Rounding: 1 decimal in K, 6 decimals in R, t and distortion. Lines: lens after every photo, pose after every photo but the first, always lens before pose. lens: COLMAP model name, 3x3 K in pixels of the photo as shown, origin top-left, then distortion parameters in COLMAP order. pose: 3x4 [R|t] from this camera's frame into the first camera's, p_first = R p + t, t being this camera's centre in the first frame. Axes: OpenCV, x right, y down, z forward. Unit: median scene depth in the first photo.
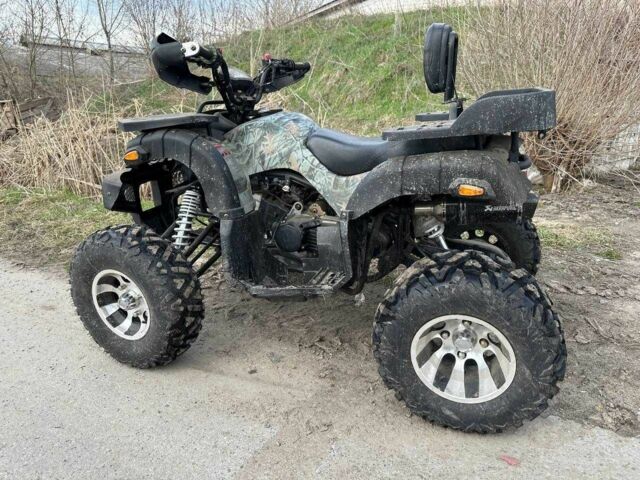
lens RADIAL K [[463.2, 0, 322.6], [0, 463.2, 243.3], [0, 0, 1]] dist [0.057666, -0.080452]
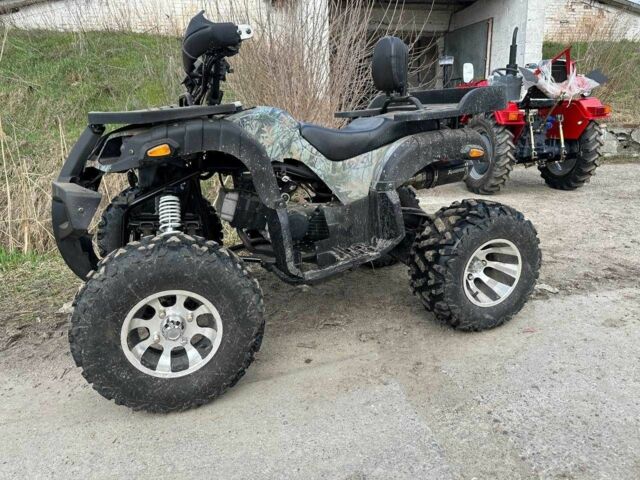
lens RADIAL K [[463.2, 0, 322.6], [0, 463.2, 243.3], [0, 0, 1]] dist [0.057666, -0.080452]
pose [[0.734866, -0.176952, 0.654721, -0.741650], [0.216875, 0.975987, 0.020358, 0.017579], [-0.642601, 0.127032, 0.755597, 0.200872]]
